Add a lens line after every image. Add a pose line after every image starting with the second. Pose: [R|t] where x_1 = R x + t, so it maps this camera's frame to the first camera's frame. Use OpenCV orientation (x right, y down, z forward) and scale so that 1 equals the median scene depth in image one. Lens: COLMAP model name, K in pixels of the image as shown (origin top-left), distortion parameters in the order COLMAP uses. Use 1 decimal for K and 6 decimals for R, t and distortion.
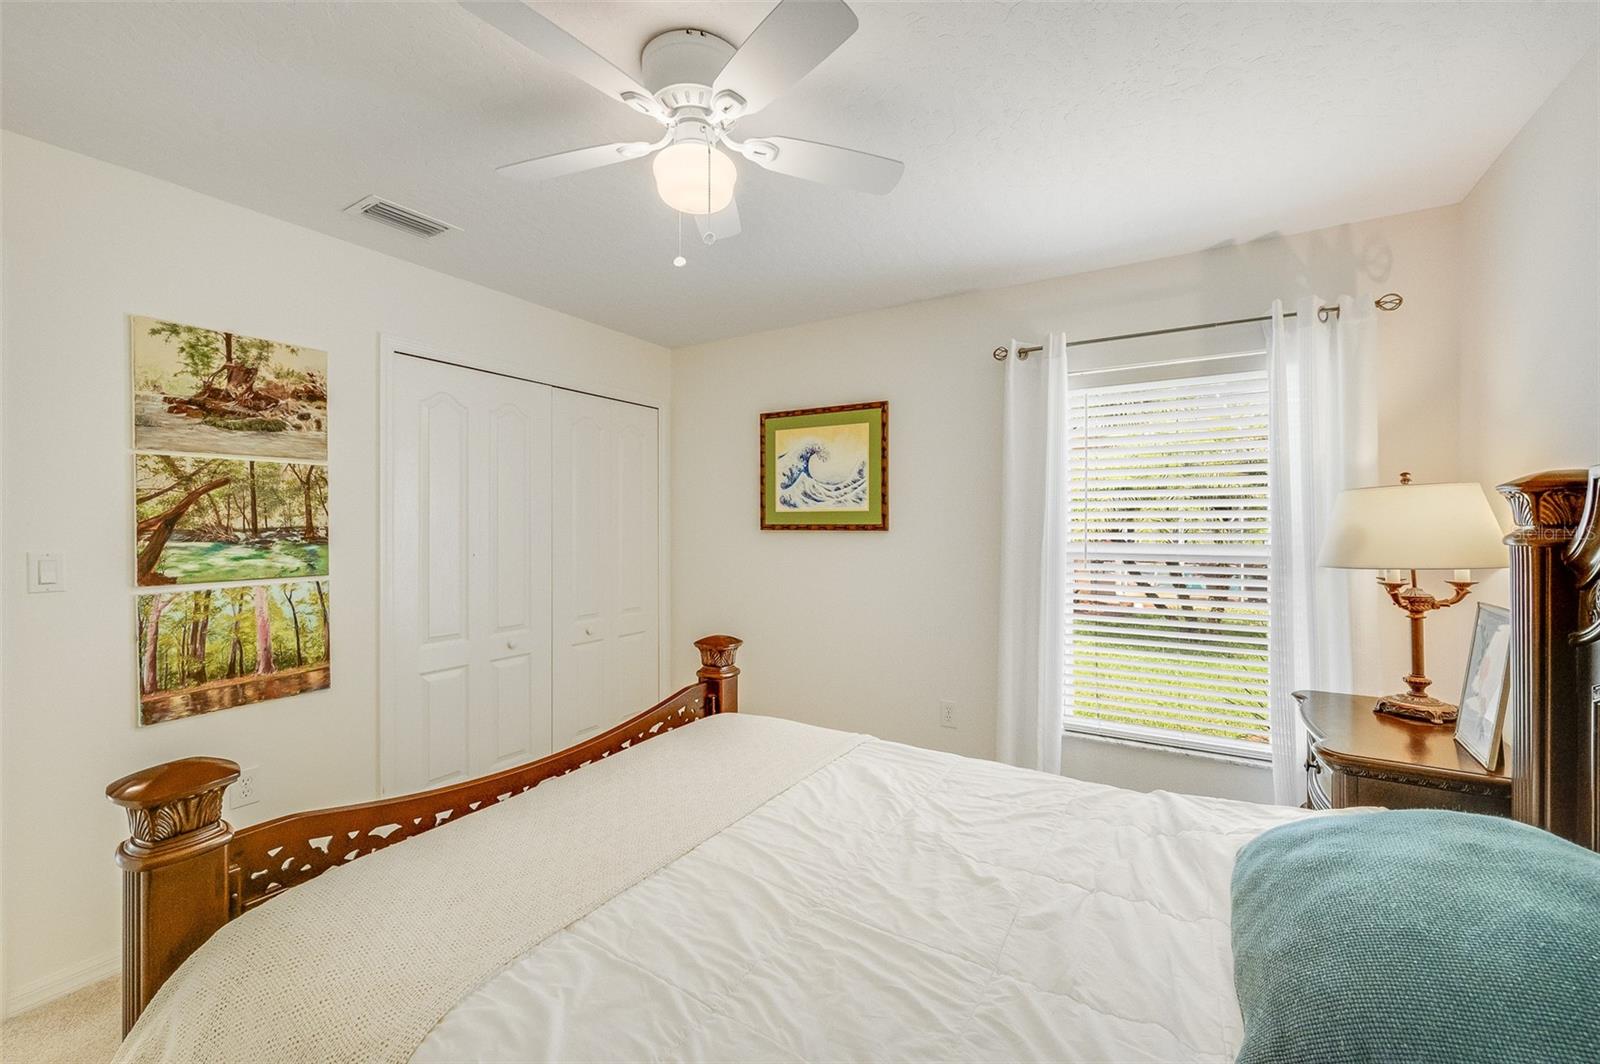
lens RADIAL K [[640.7, 0, 804.9], [0, 640.7, 529.6], [0, 0, 1]] dist [0.002668, -0.001912]
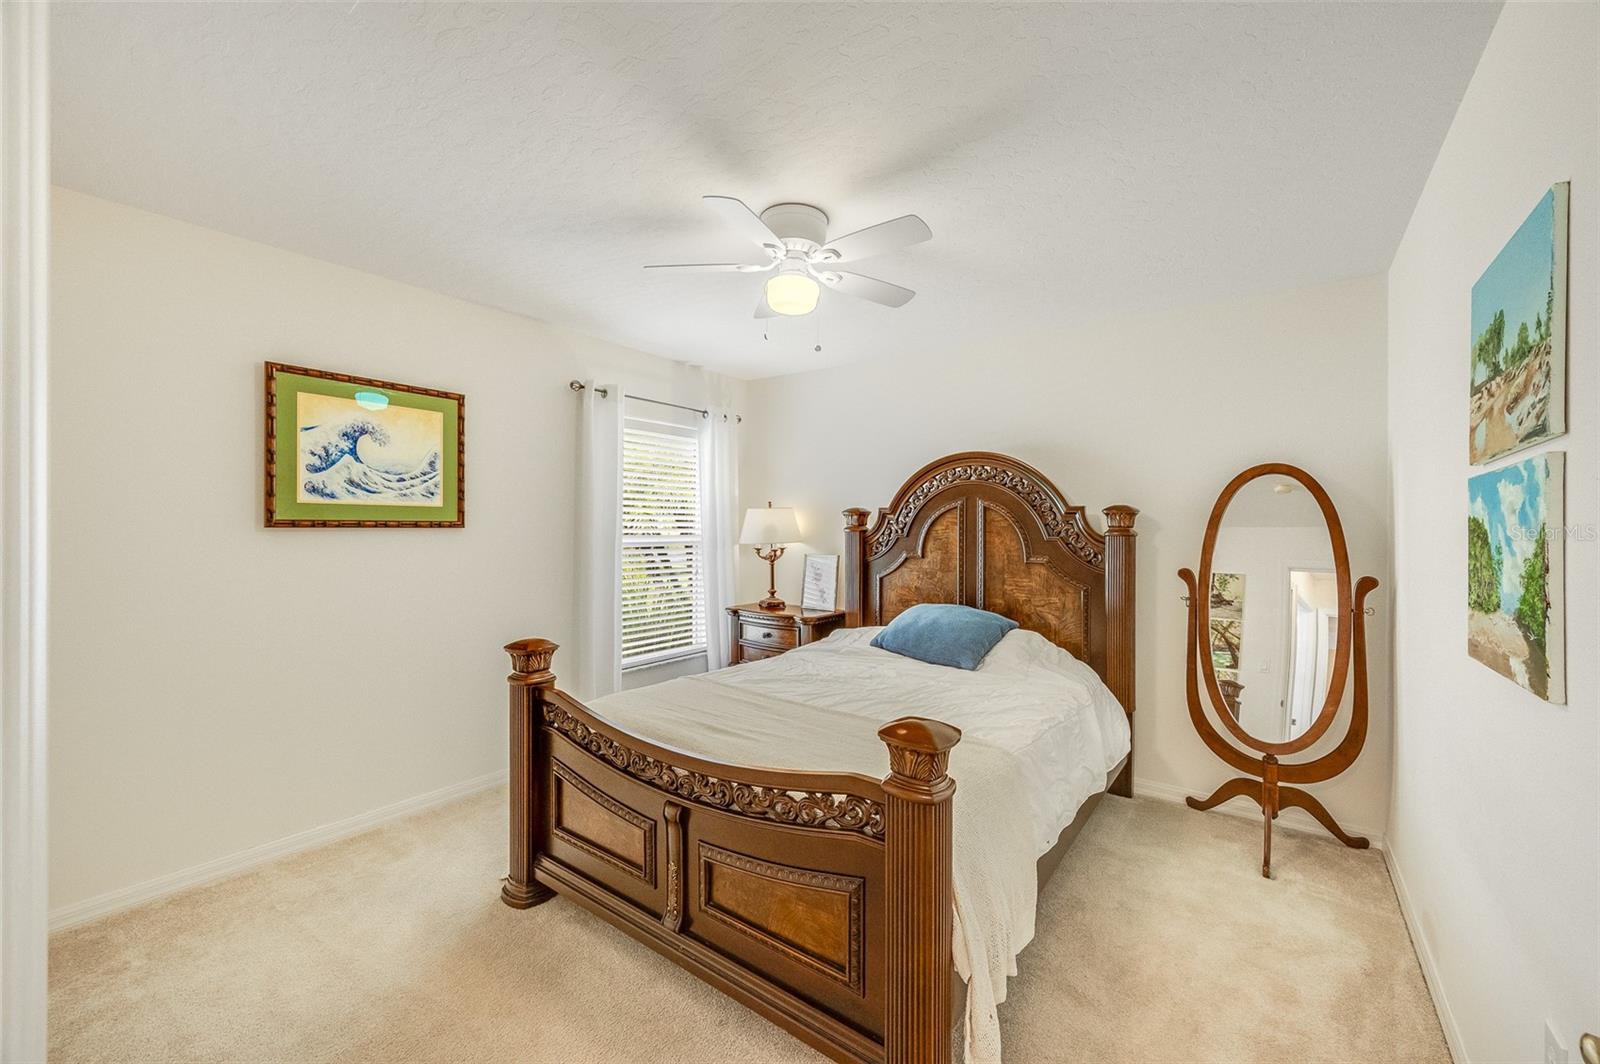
lens RADIAL K [[640.7, 0, 804.6], [0, 640.7, 527.4], [0, 0, 1]] dist [0.002668, -0.001912]
pose [[0.090981, -0.006108, 0.995834, -0.756227], [-0.004181, 0.999970, 0.006516, -0.006821], [-0.995844, -0.004757, 0.090952, 0.372743]]
